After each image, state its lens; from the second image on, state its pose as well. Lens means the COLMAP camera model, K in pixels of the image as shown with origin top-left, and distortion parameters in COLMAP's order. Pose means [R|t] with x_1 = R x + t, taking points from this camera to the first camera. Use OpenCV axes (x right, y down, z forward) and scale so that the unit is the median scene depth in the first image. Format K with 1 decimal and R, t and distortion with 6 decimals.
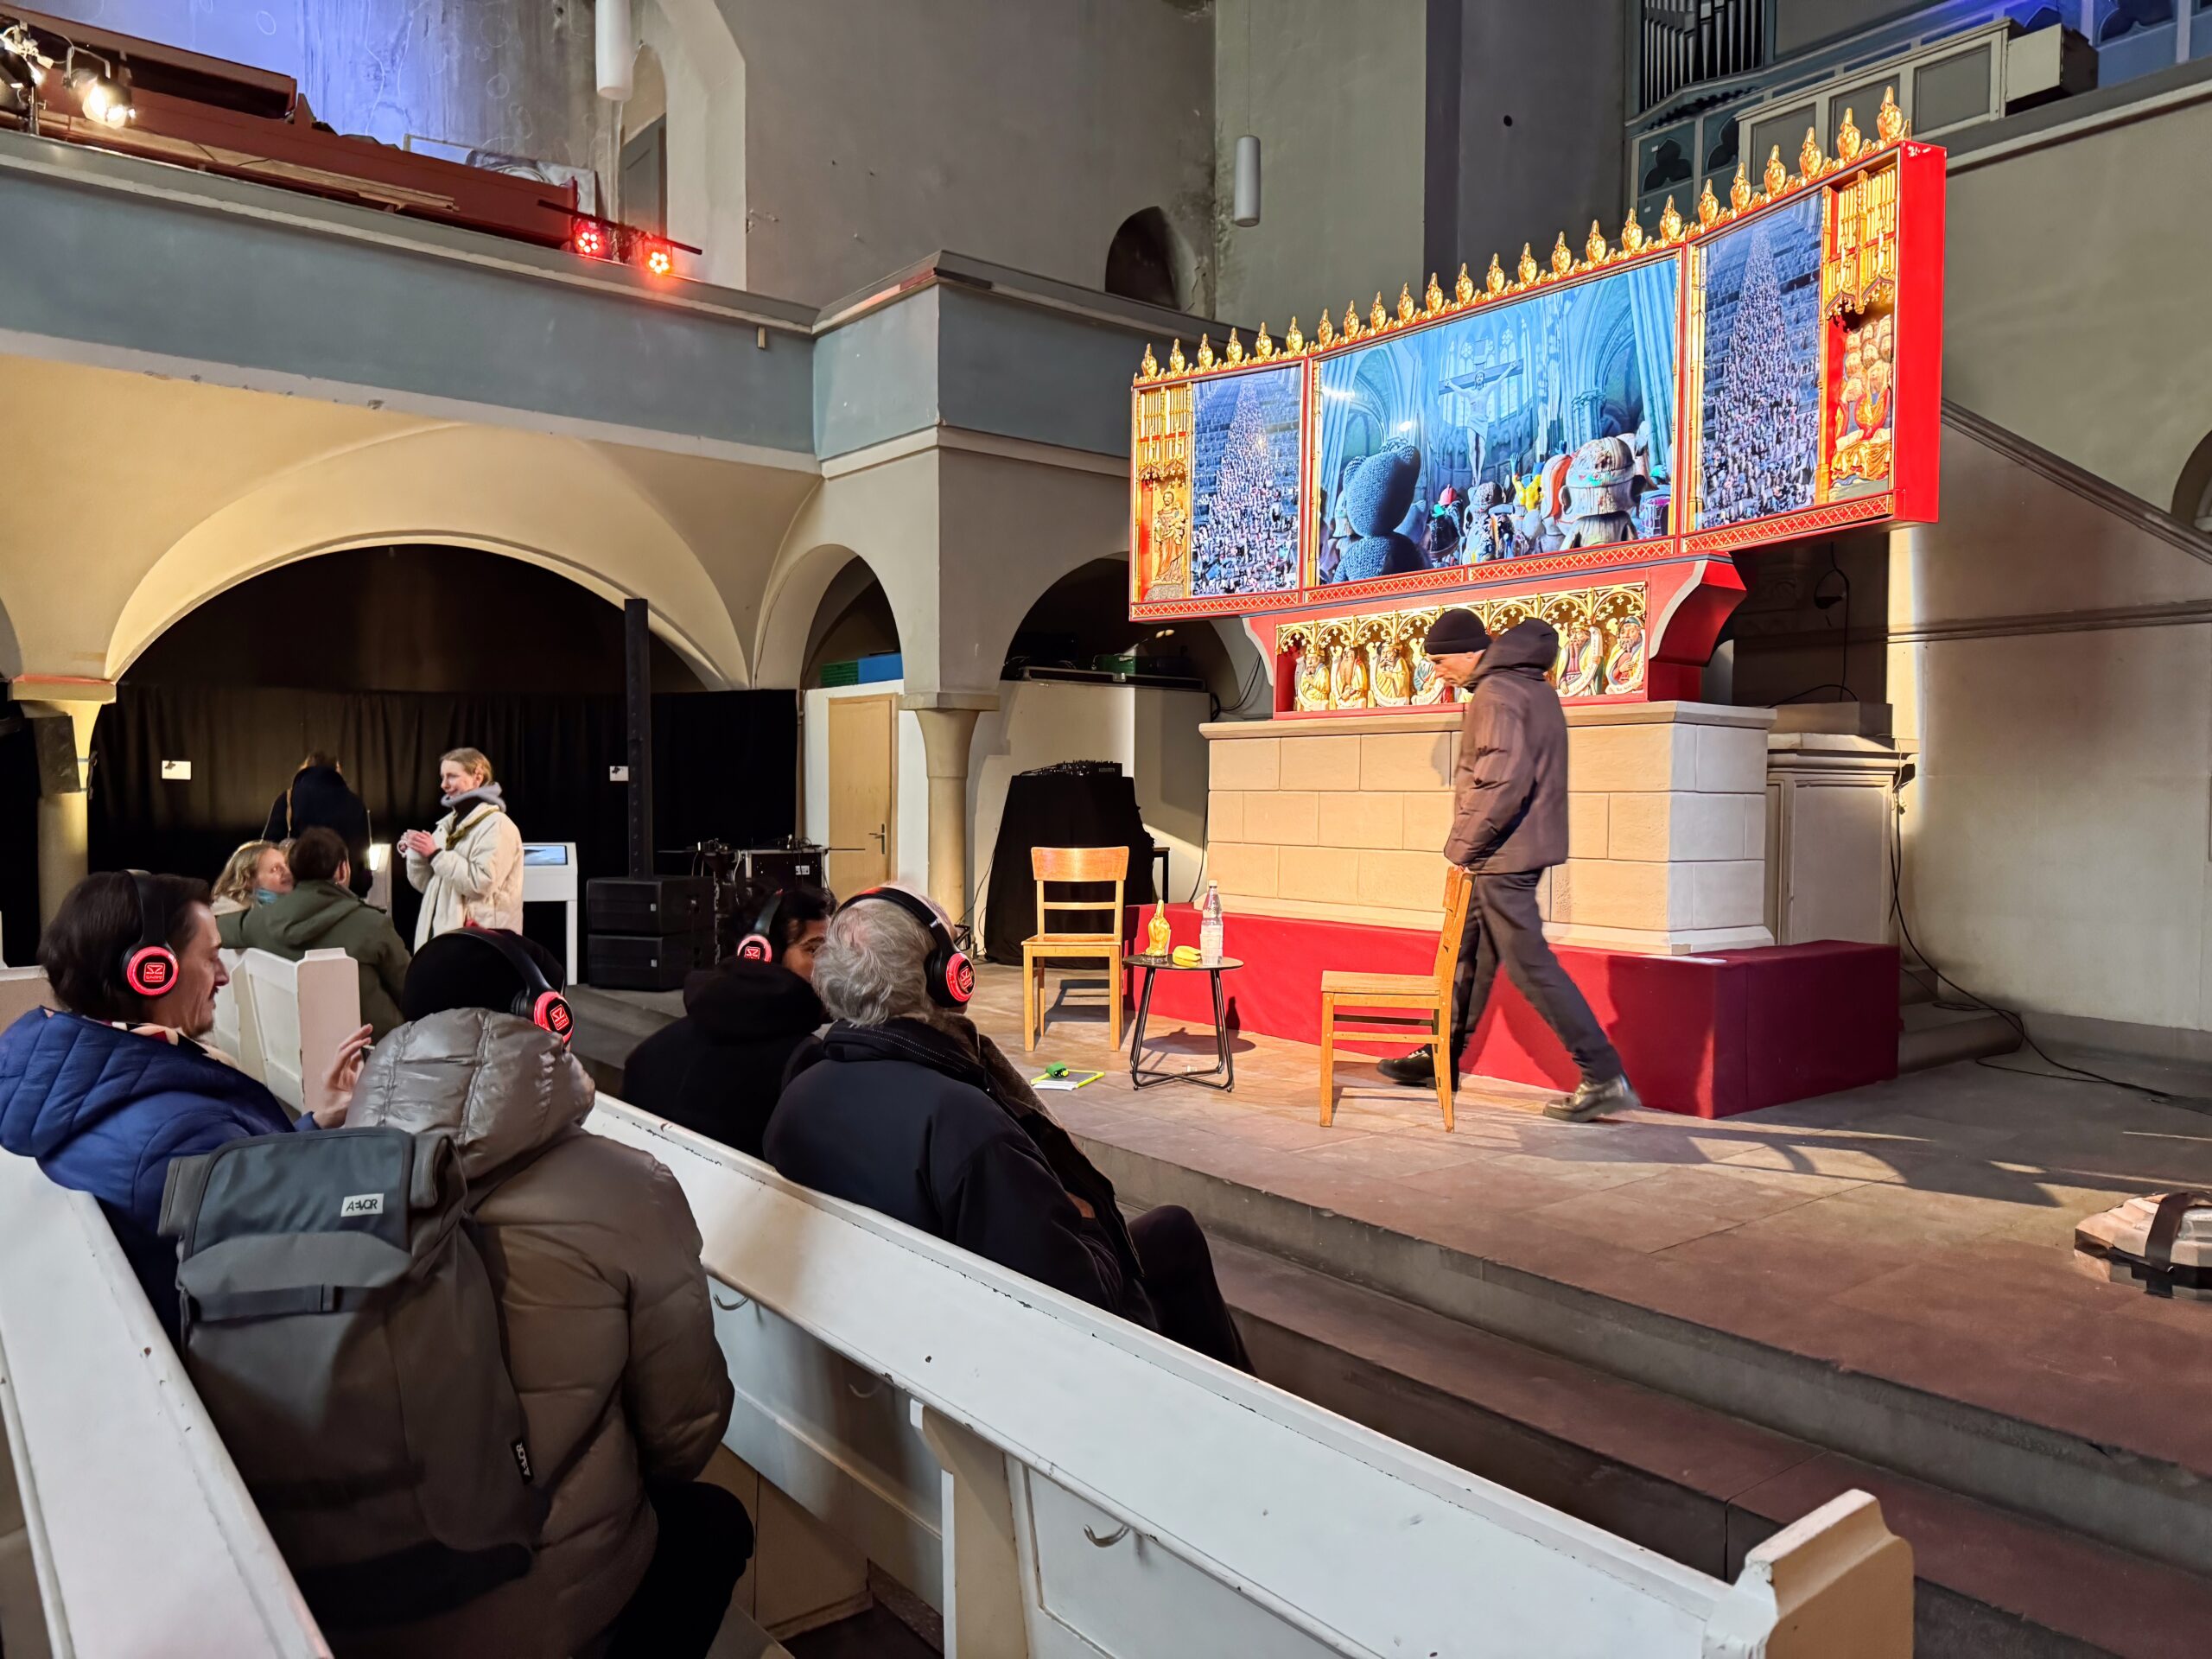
lens RADIAL K [[1550.0, 0, 1105.7], [0, 1550.0, 840.9], [0, 0, 1]] dist [0.001765, -0.006098]
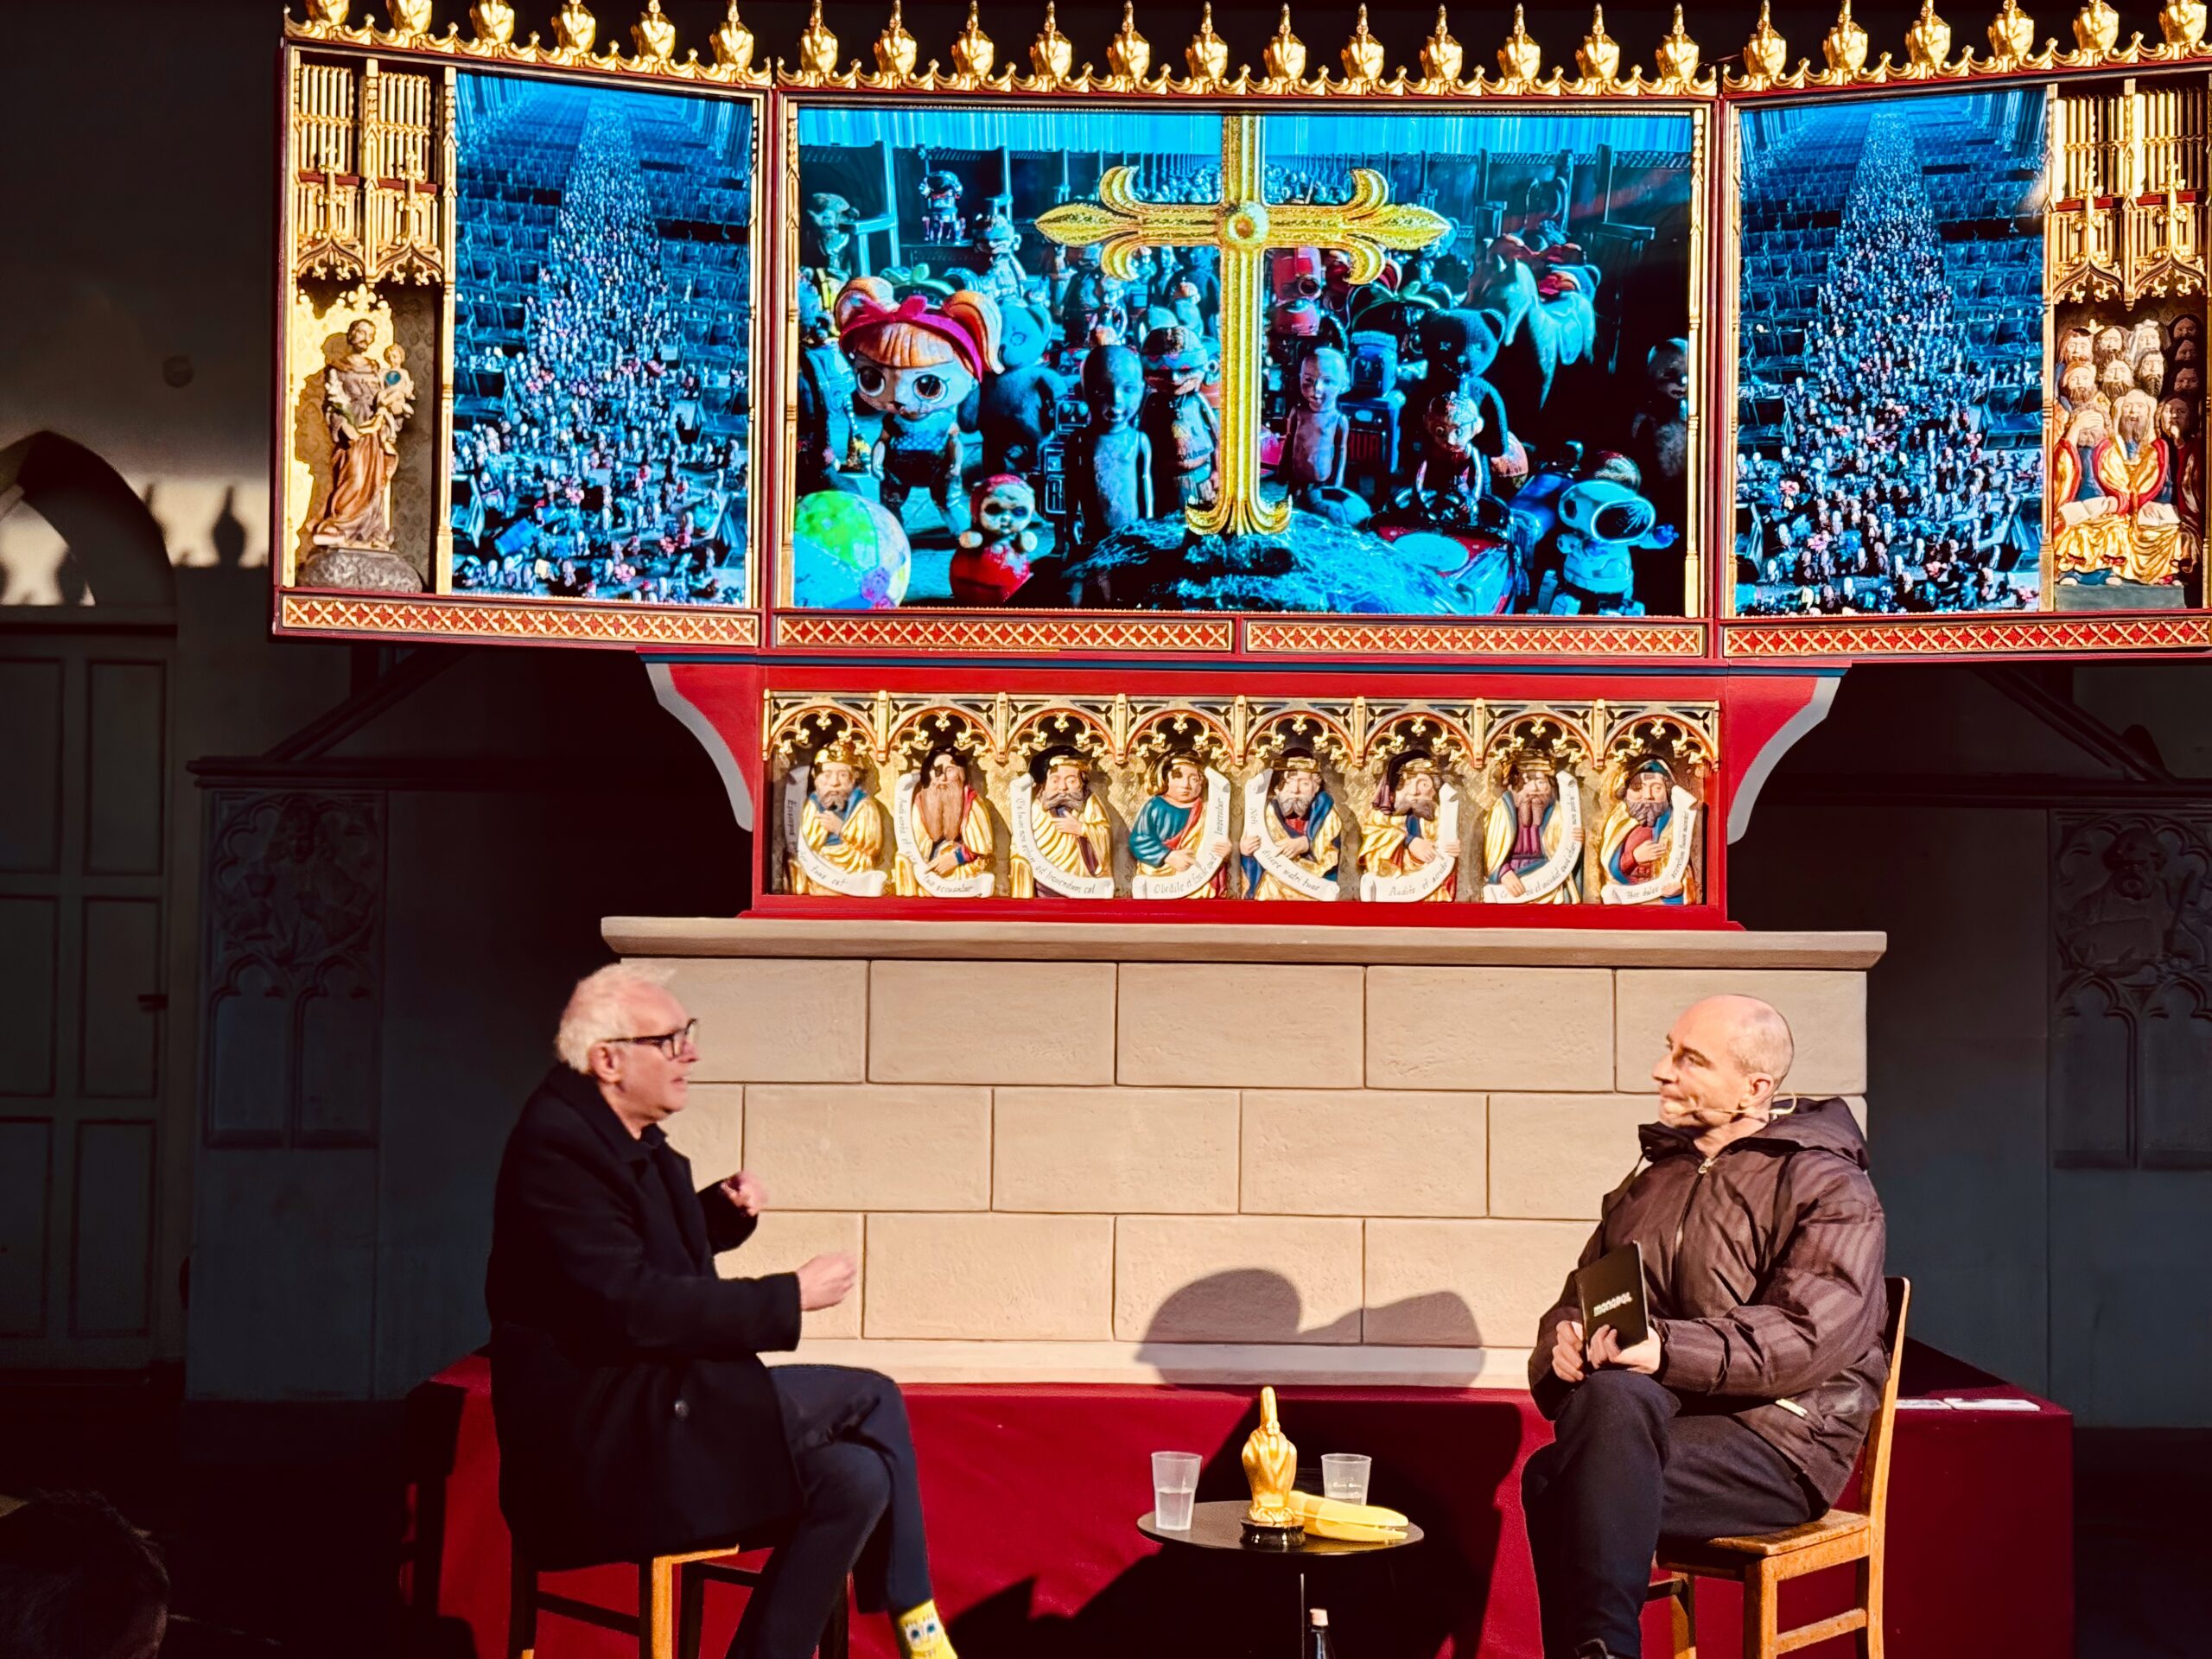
lens RADIAL K [[3267.3, 0, 1105.6], [0, 3267.3, 827.2], [0, 0, 1]] dist [0.035758, 0.000000]
pose [[0.636502, 0.061220, 0.768842, -0.653071], [0.009883, 0.996116, -0.087499, -0.026800], [-0.771212, 0.063291, 0.633425, 0.447775]]
